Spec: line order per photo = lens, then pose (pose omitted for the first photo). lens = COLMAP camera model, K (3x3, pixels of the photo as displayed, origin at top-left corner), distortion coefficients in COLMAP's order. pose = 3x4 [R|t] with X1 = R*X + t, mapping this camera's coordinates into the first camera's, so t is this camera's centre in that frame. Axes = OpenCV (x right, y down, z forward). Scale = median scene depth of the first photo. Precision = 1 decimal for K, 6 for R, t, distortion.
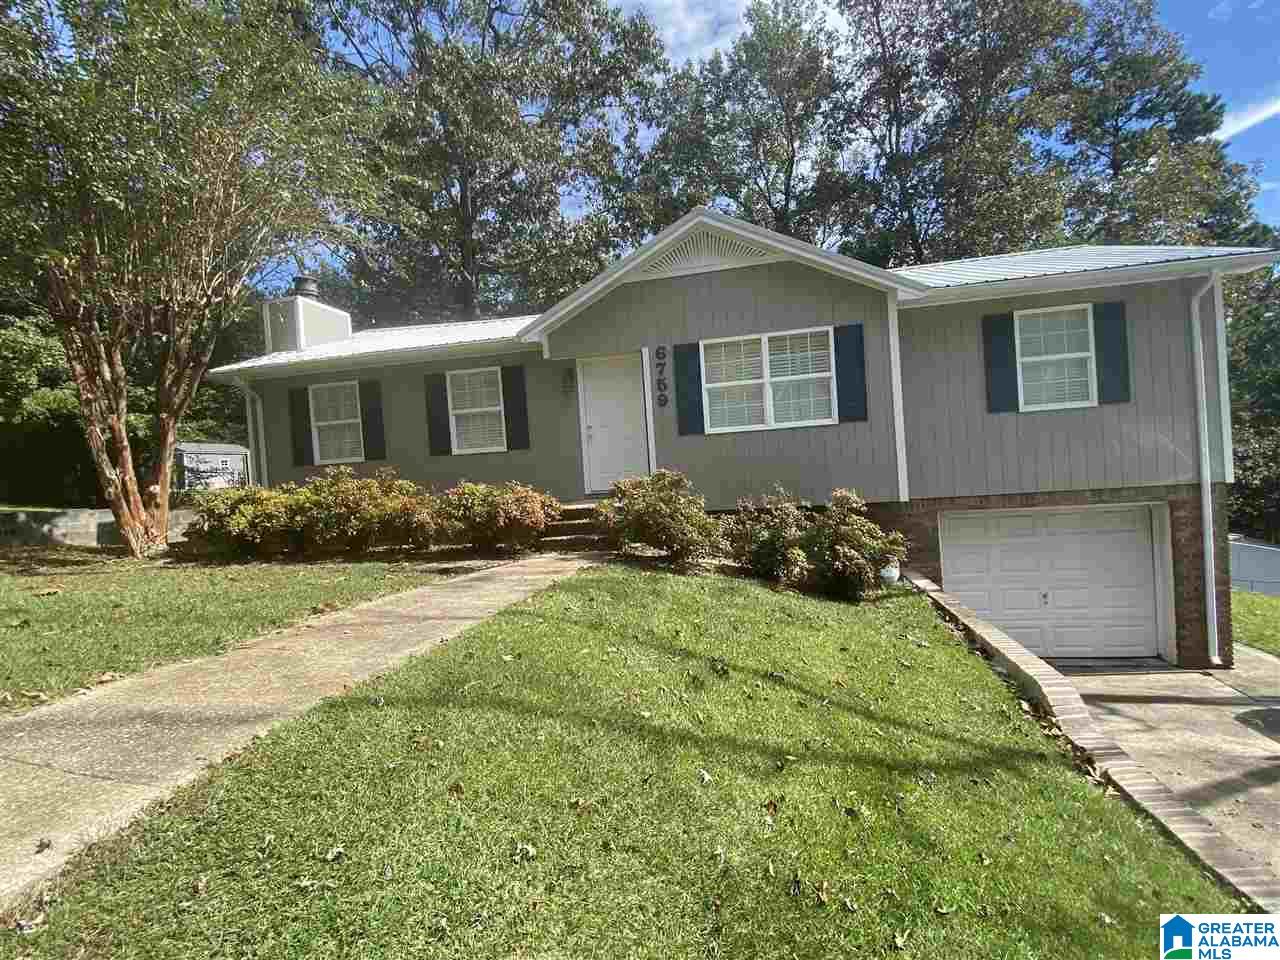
lens RADIAL K [[632.1, 0, 640.0], [0, 632.1, 480.0], [0, 0, 1]] dist [0.001943, -0.001017]
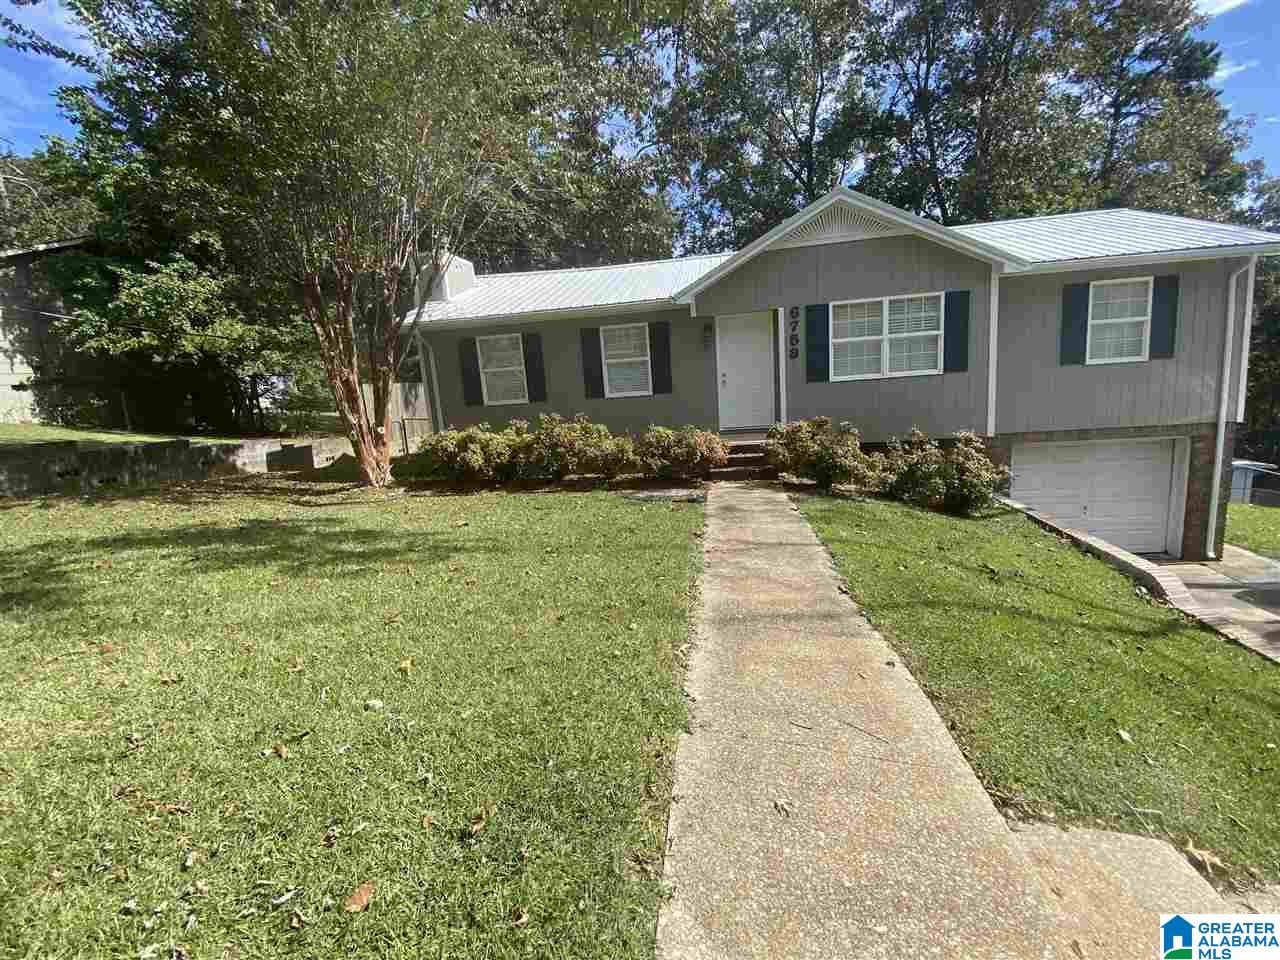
lens RADIAL K [[596.2, 0, 640.0], [0, 596.2, 480.0], [0, 0, 1]] dist [-0.000449, -0.007320]
pose [[0.999074, -0.010509, 0.041731, -0.314163], [0.004294, 0.989229, 0.146313, -0.054518], [-0.042819, -0.145998, 0.988358, -0.148161]]
